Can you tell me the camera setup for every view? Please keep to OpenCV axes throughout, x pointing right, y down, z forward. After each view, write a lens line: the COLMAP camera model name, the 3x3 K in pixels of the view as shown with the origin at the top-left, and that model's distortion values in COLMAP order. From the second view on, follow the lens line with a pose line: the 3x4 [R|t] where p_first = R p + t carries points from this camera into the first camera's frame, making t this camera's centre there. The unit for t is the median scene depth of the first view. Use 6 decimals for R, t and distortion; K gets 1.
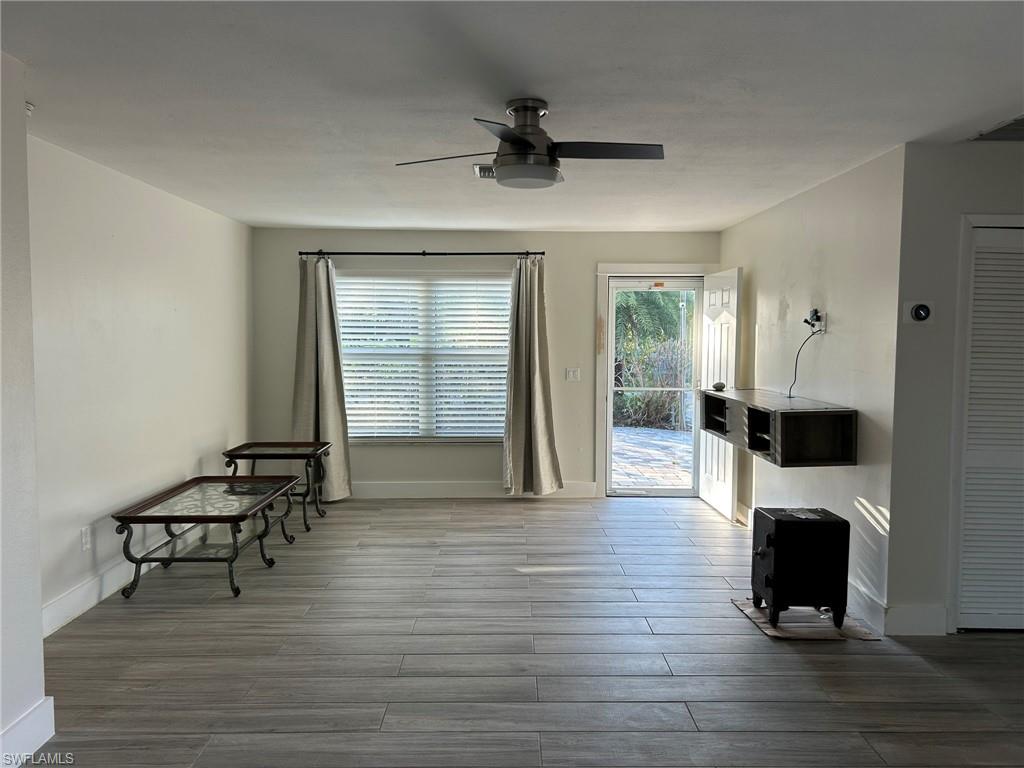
lens RADIAL K [[784.1, 0, 541.0], [0, 784.1, 383.2], [0, 0, 1]] dist [0.034293, -0.000809]
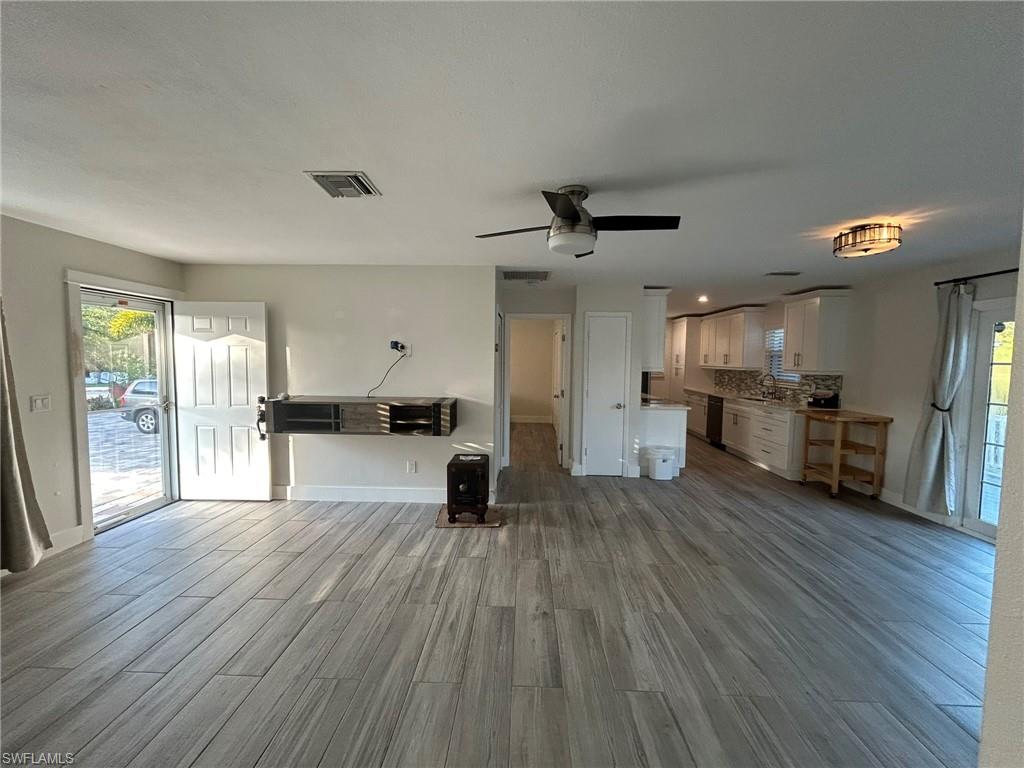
lens RADIAL K [[414.7, 0, 511.1], [0, 414.7, 385.2], [0, 0, 1]] dist [0.000277, 0.000150]
pose [[0.072002, -0.074561, 0.994614, -0.416349], [0.054169, 0.996023, 0.070745, -0.041197], [-0.995932, 0.048784, 0.075755, 0.596150]]
